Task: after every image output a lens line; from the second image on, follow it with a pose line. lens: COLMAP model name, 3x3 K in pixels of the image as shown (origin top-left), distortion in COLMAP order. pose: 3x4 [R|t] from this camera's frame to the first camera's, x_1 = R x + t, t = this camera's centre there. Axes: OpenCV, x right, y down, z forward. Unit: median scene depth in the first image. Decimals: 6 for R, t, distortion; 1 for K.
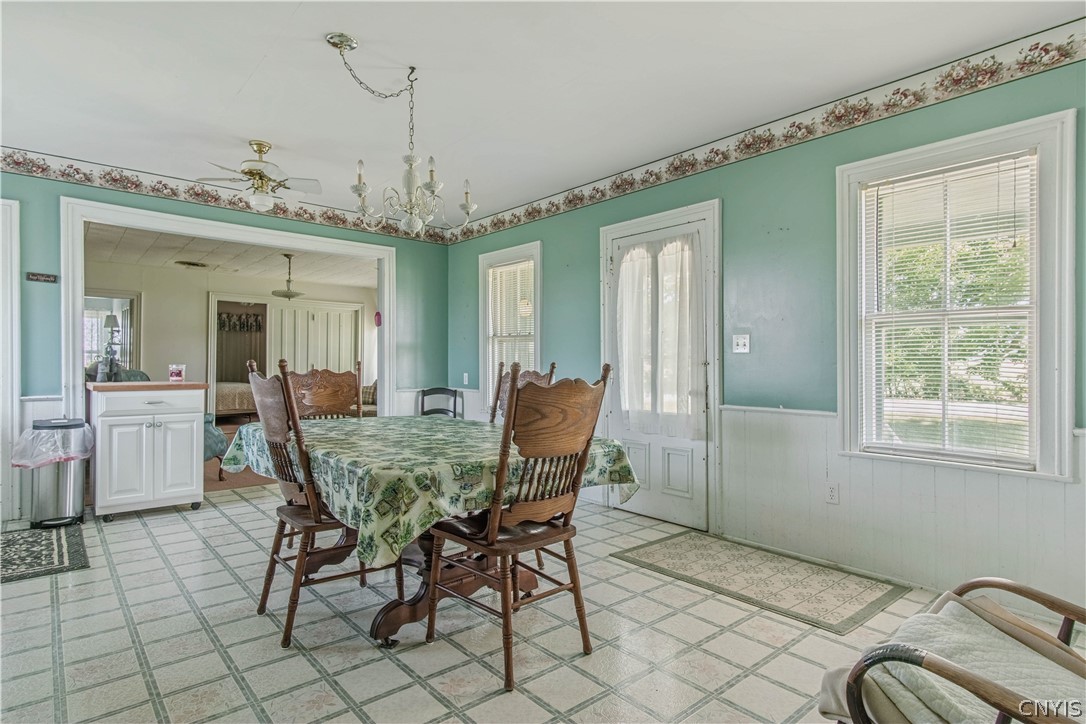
lens RADIAL K [[580.8, 0, 539.4], [0, 580.8, 370.0], [0, 0, 1]] dist [0.009587, 0.001722]
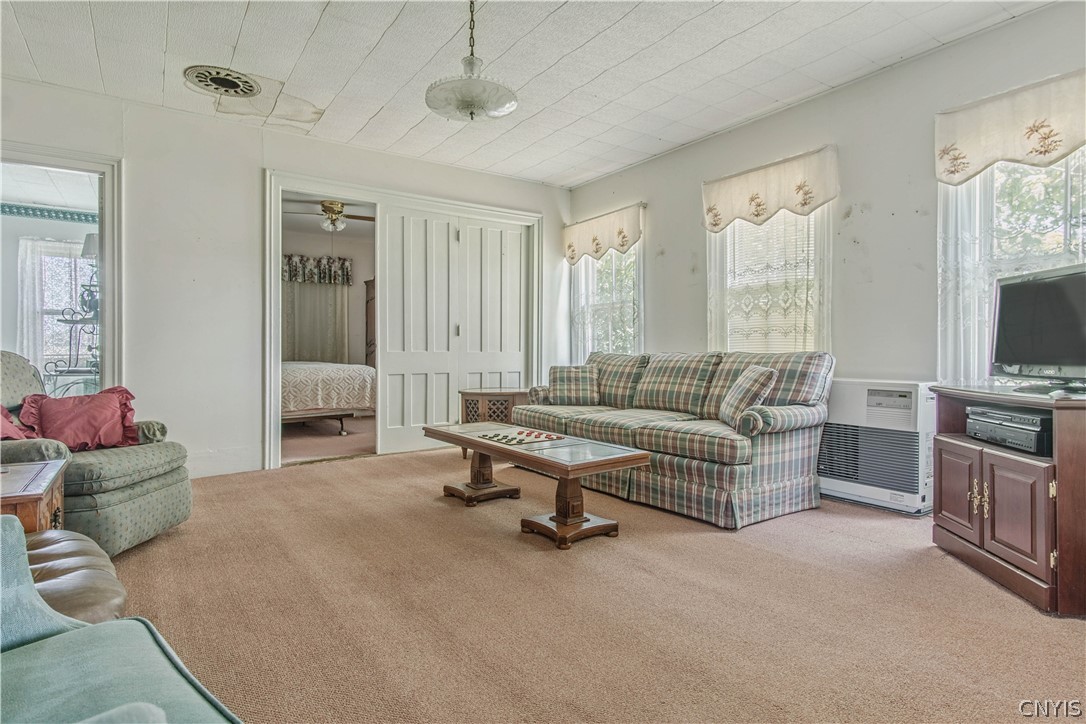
lens RADIAL K [[580.8, 0, 541.4], [0, 580.8, 360.3], [0, 0, 1]] dist [0.009587, 0.001722]
pose [[0.995288, -0.005021, -0.096835, -0.252196], [0.006176, 0.999913, 0.011633, 0.015965], [0.096768, -0.012177, 0.995232, 0.464065]]
